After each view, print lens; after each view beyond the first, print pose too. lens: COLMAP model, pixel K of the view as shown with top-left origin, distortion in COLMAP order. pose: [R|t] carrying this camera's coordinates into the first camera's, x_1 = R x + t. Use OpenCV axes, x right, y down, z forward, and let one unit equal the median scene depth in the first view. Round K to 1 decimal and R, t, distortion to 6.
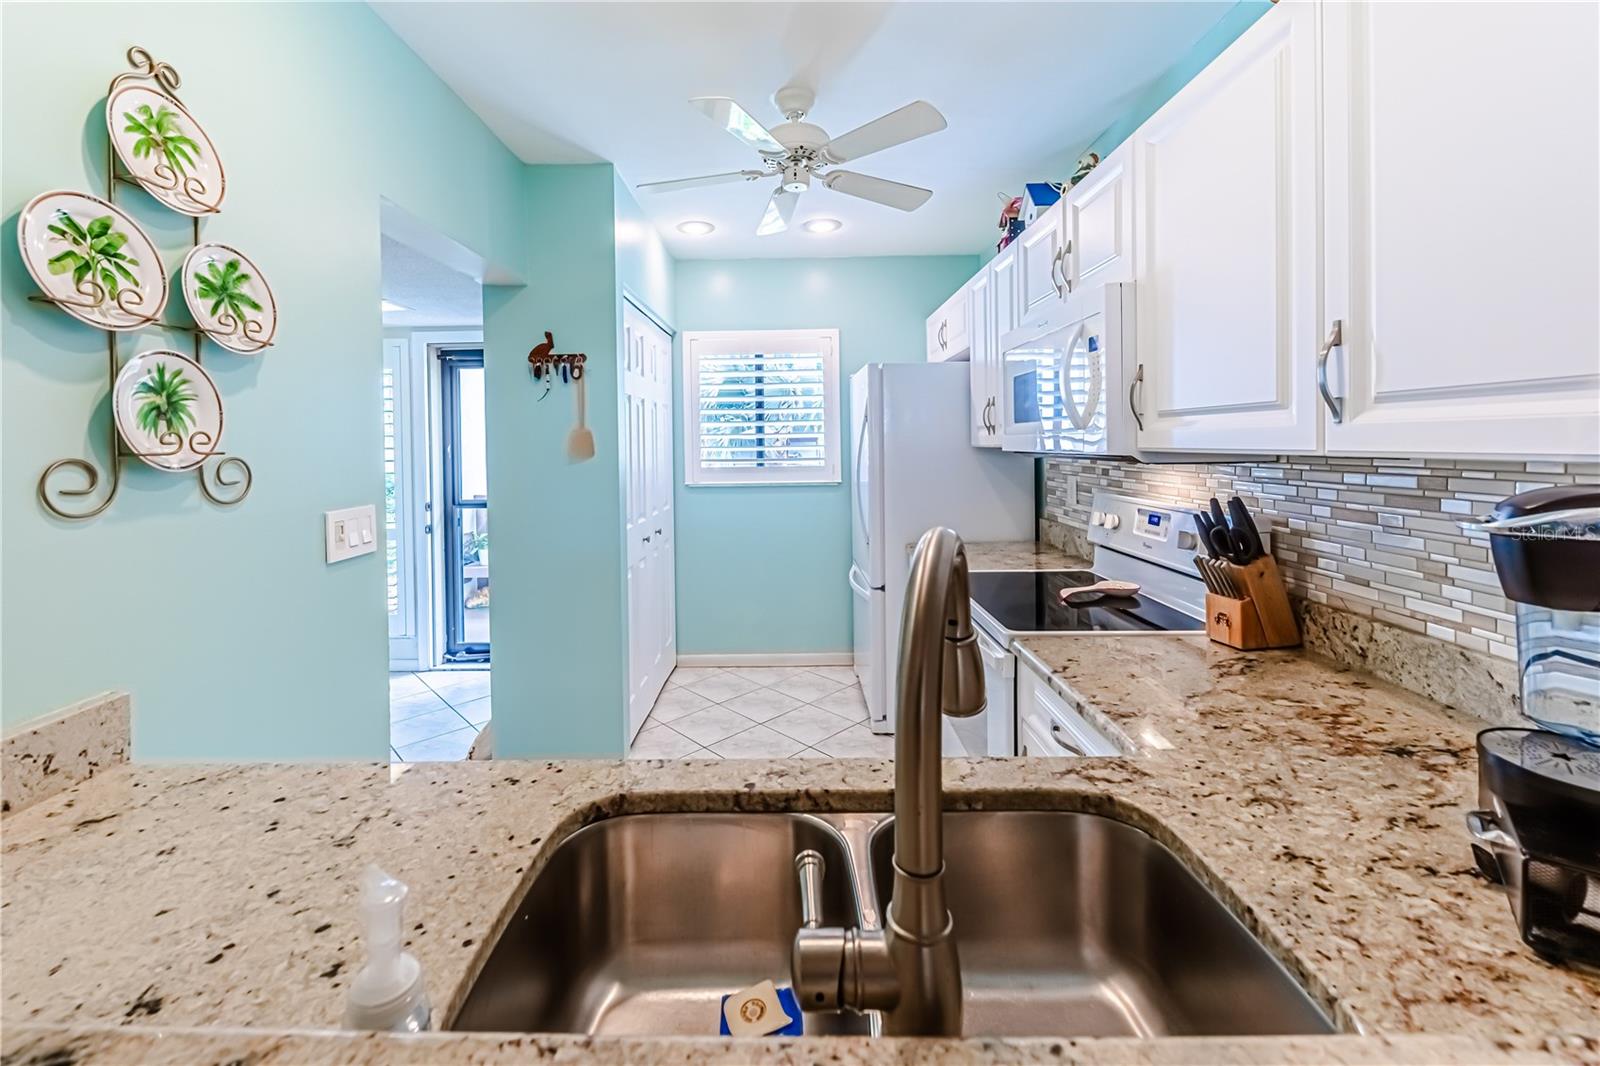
lens RADIAL K [[598.4, 0, 776.6], [0, 598.4, 444.9], [0, 0, 1]] dist [-0.001033, -0.000313]
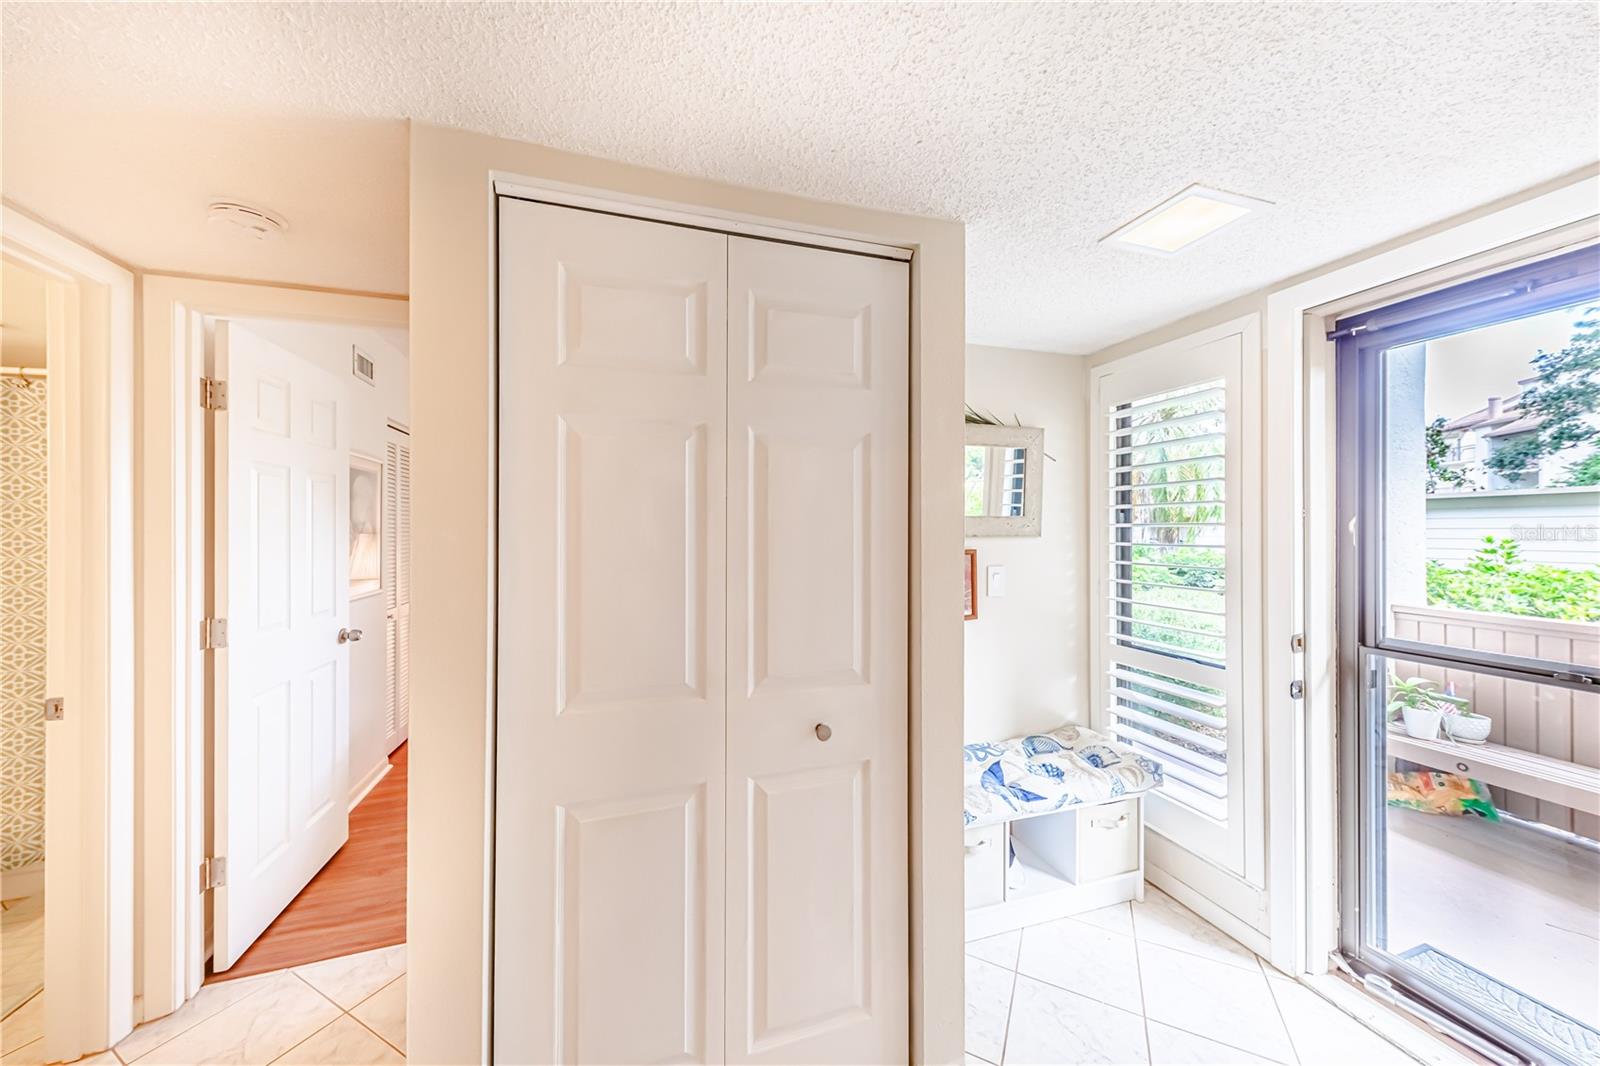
lens RADIAL K [[553.5, 0, 789.9], [0, 553.5, 530.5], [0, 0, 1]] dist [0.013519, -0.003330]
pose [[0.296768, 0.015542, -0.954823, -0.259591], [-0.010828, 0.999858, 0.012909, 0.011534], [0.954888, 0.006508, 0.296895, 0.447317]]
